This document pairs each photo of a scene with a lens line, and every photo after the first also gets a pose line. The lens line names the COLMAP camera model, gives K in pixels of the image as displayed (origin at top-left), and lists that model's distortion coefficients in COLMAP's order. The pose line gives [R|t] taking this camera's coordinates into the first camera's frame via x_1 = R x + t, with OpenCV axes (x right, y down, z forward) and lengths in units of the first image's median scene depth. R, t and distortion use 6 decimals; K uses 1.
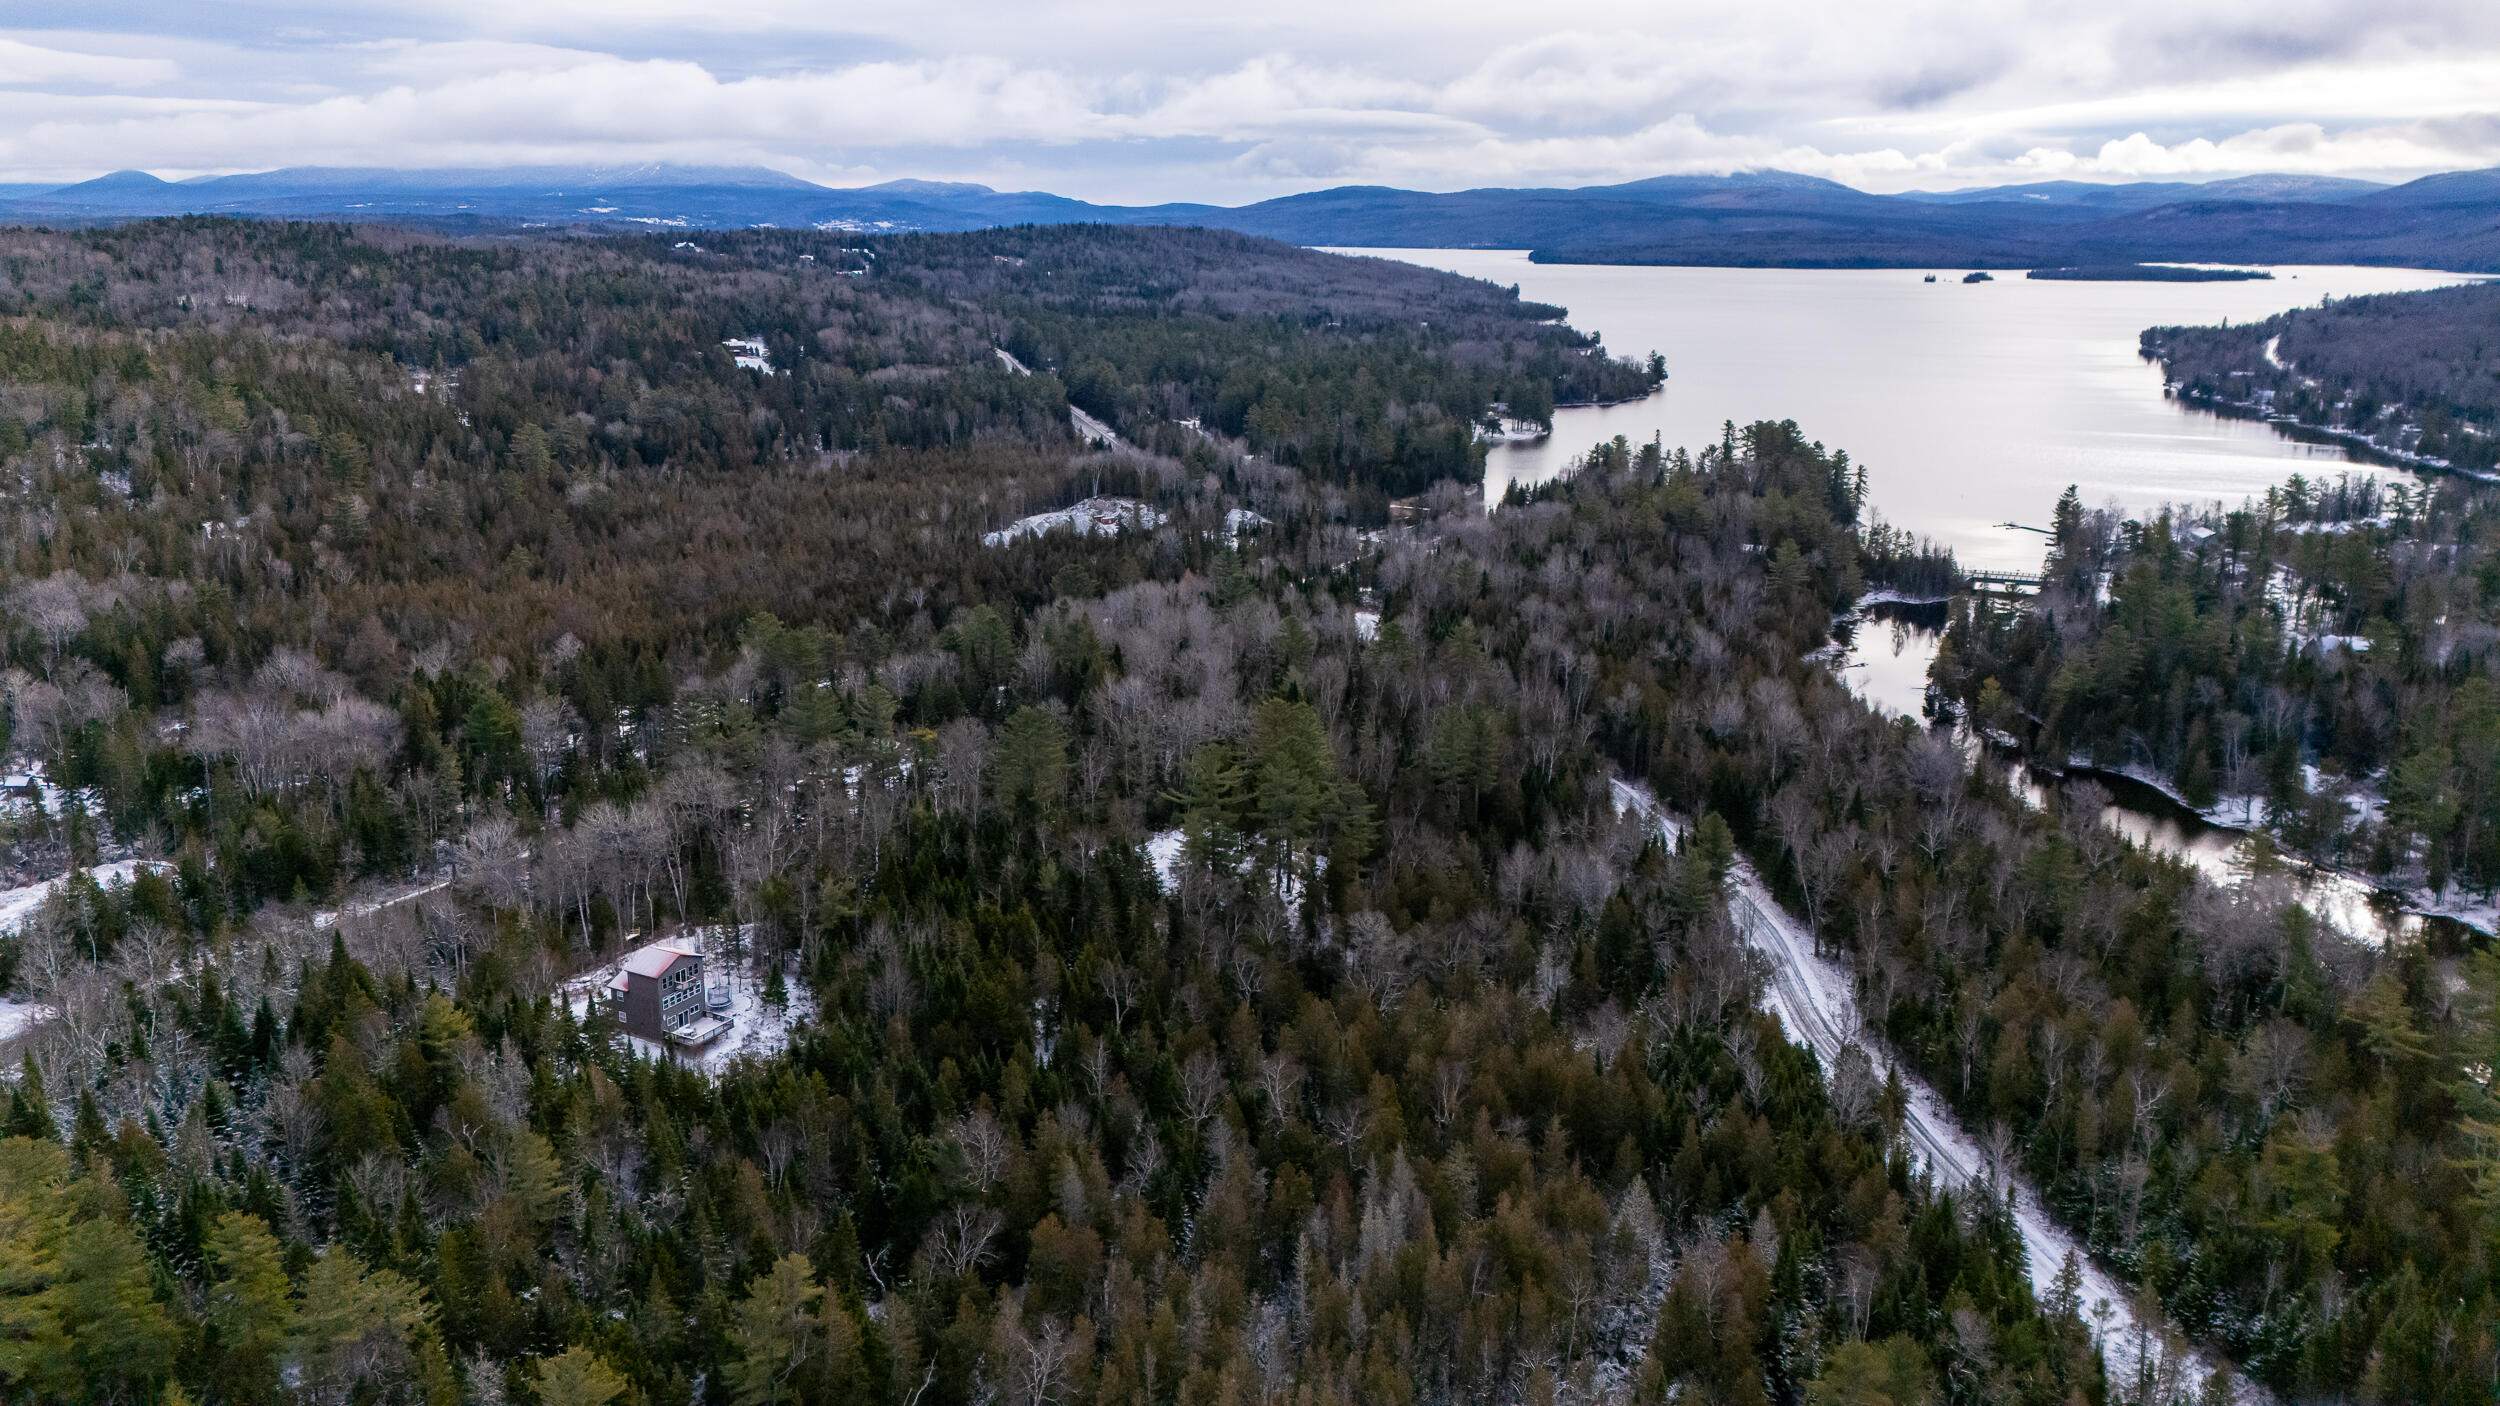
lens RADIAL K [[1809.6, 0, 1250.0], [0, 1809.6, 703.0], [0, 0, 1]] dist [0.072151, -0.057987]
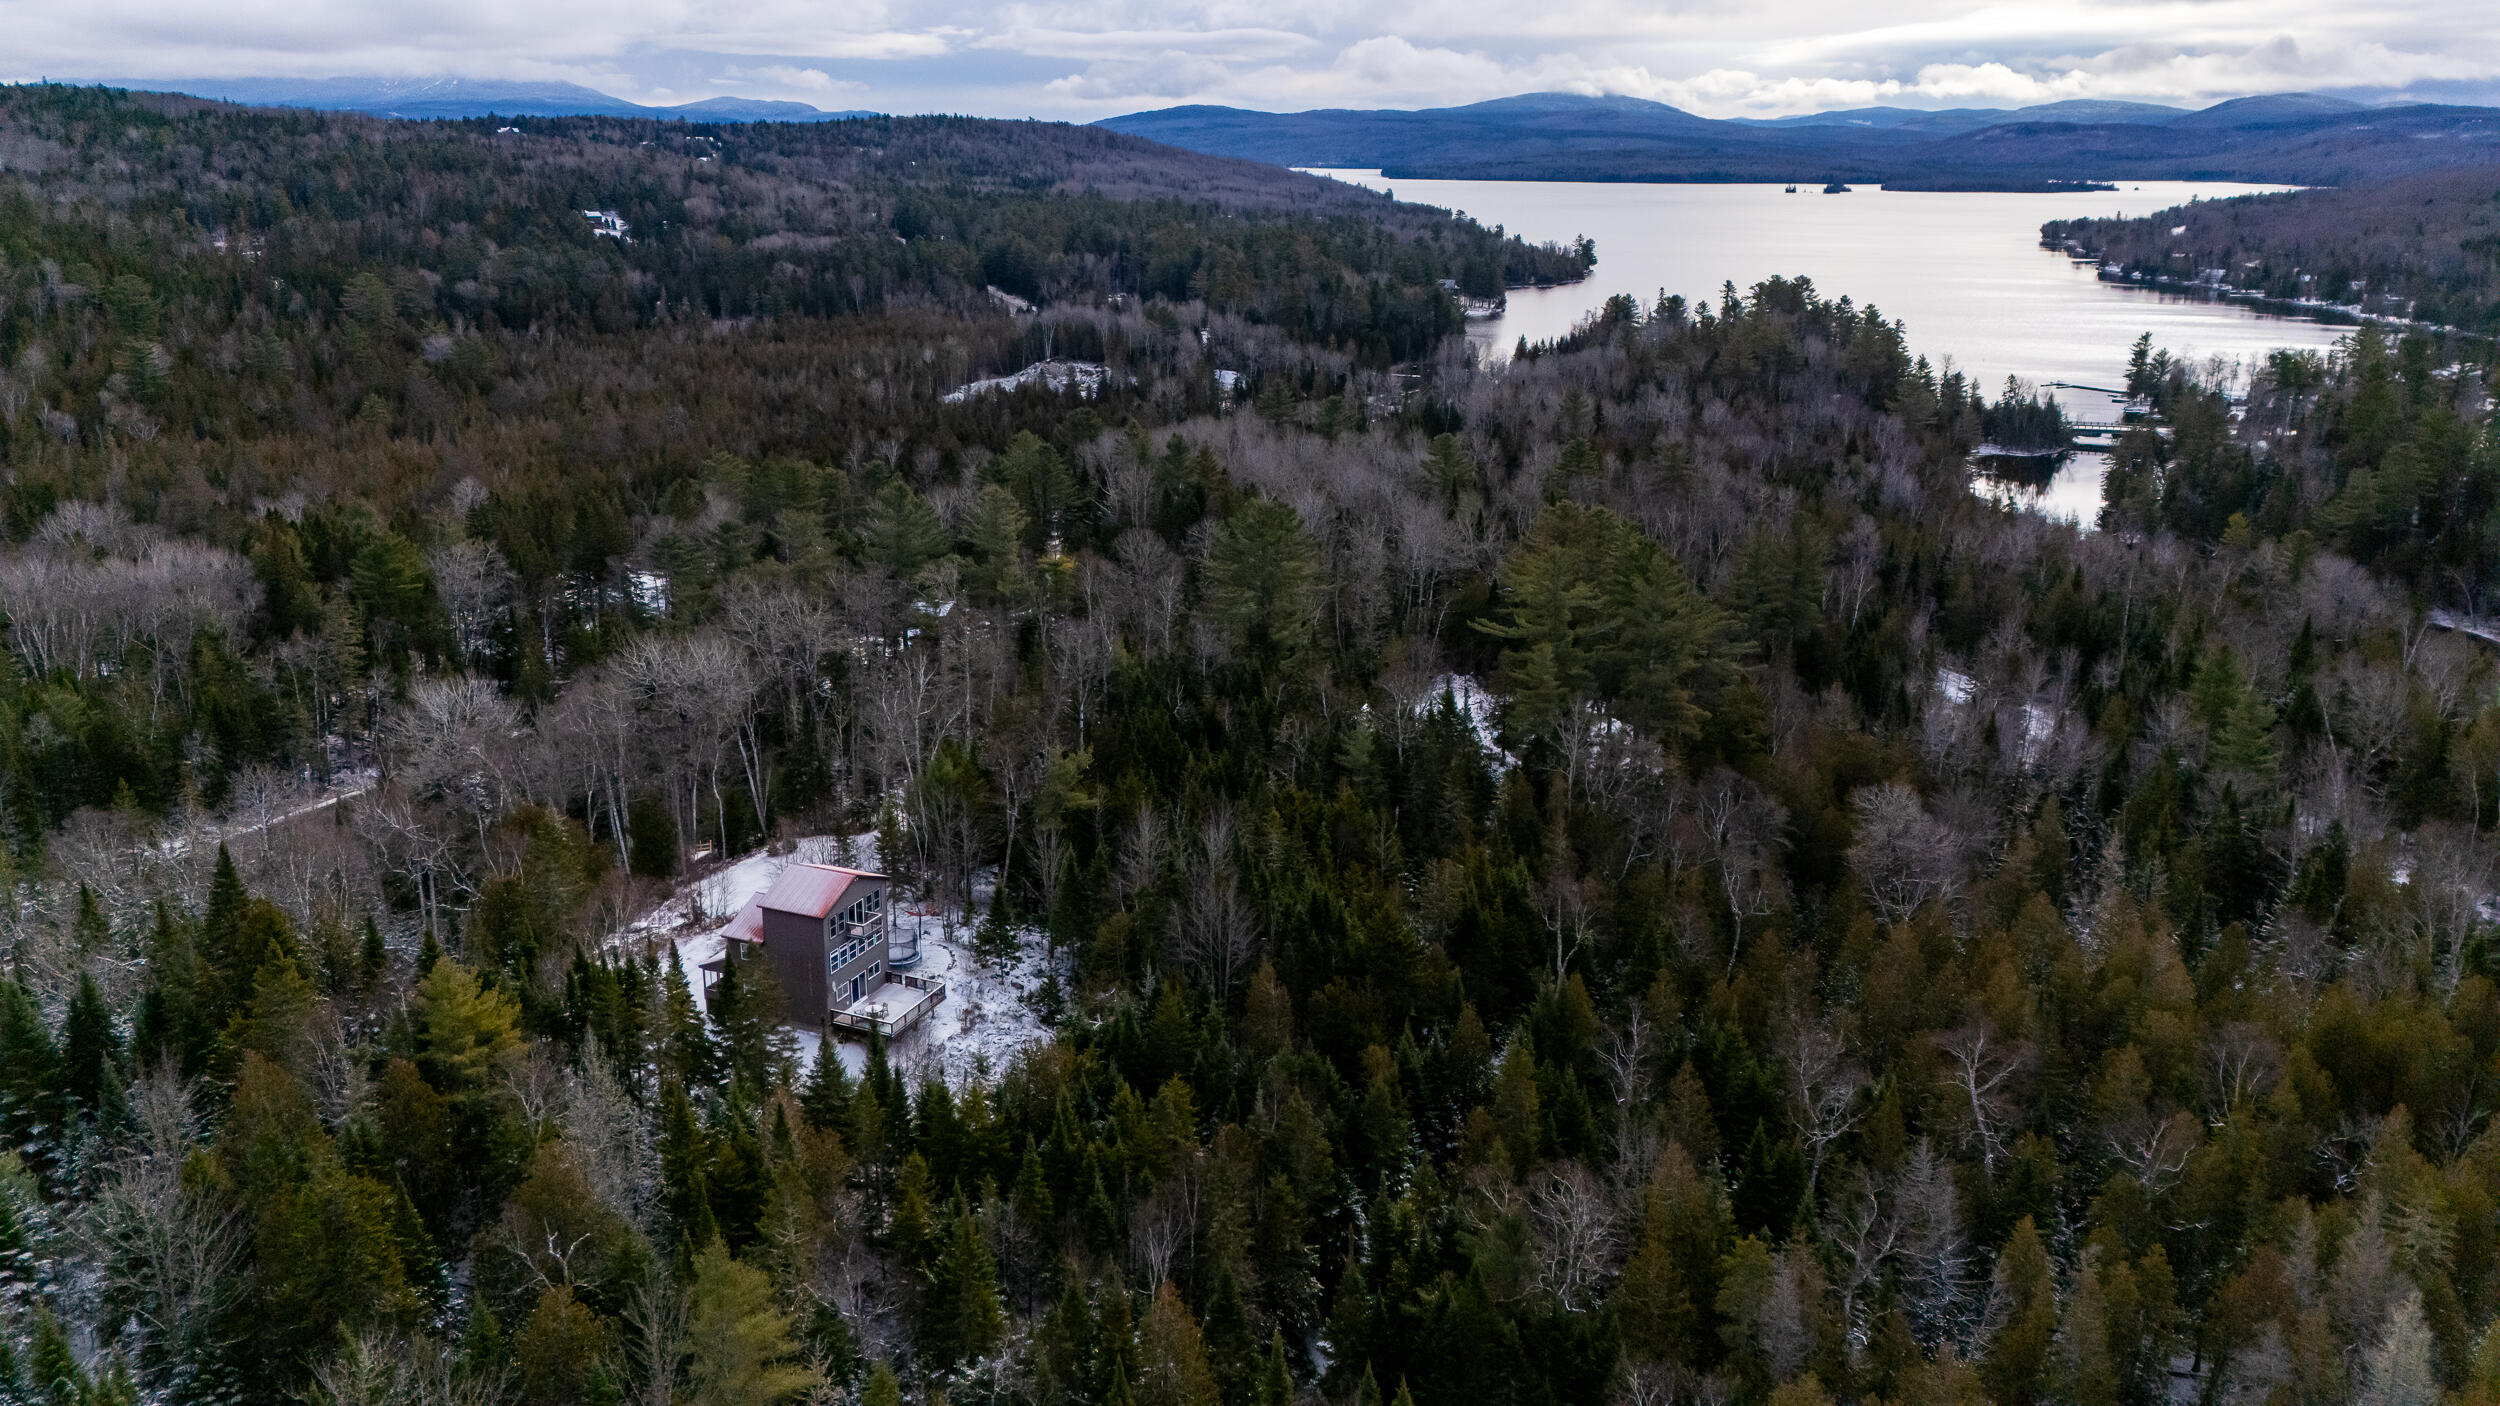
lens RADIAL K [[1809.6, 0, 1250.0], [0, 1809.6, 703.0], [0, 0, 1]] dist [0.072151, -0.057987]
pose [[0.996067, -0.022317, 0.085745, -0.060831], [0.019084, 0.999082, 0.038345, 0.016734], [-0.086522, -0.036558, 0.995579, 0.110401]]
